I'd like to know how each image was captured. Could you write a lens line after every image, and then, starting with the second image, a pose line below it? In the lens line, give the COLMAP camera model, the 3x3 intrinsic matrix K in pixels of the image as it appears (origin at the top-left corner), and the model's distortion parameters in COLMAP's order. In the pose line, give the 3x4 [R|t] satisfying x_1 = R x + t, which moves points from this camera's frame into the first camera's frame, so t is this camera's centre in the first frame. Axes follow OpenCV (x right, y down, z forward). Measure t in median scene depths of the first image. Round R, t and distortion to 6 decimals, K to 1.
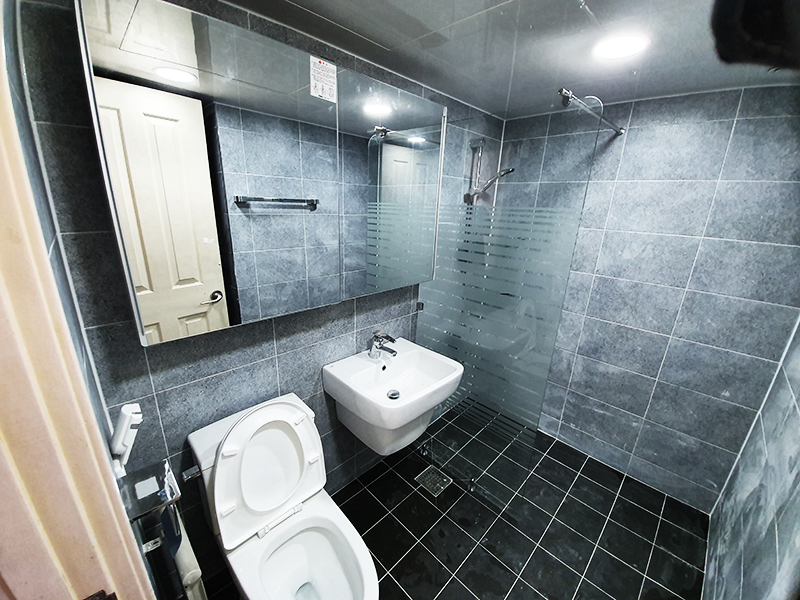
lens RADIAL K [[316.8, 0, 395.3], [0, 316.8, 304.3], [0, 0, 1]] dist [-0.007329, -0.009773]
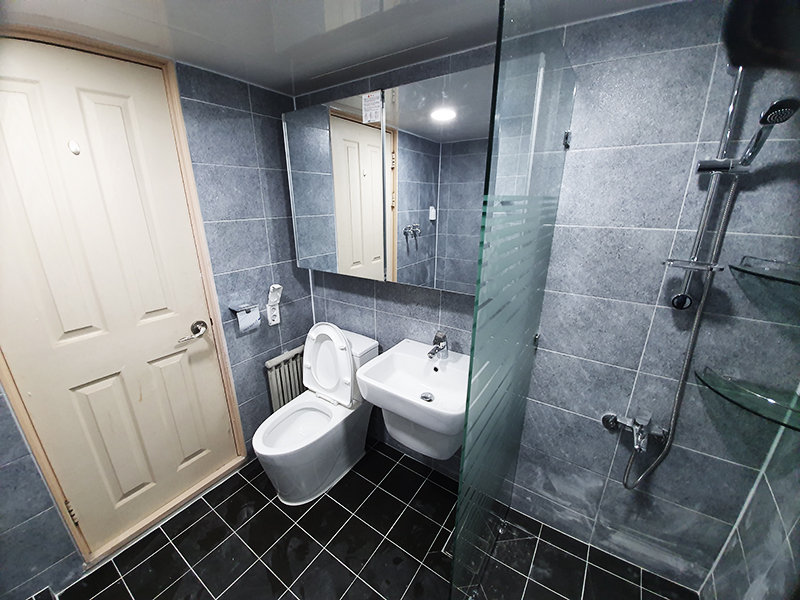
lens RADIAL K [[316.8, 0, 388.6], [0, 316.8, 303.0], [0, 0, 1]] dist [-0.007329, -0.009773]
pose [[0.176345, 0.274918, -0.945157, 0.778492], [-0.283388, 0.933731, 0.218720, -0.155510], [0.942653, 0.229276, 0.242567, 0.570752]]
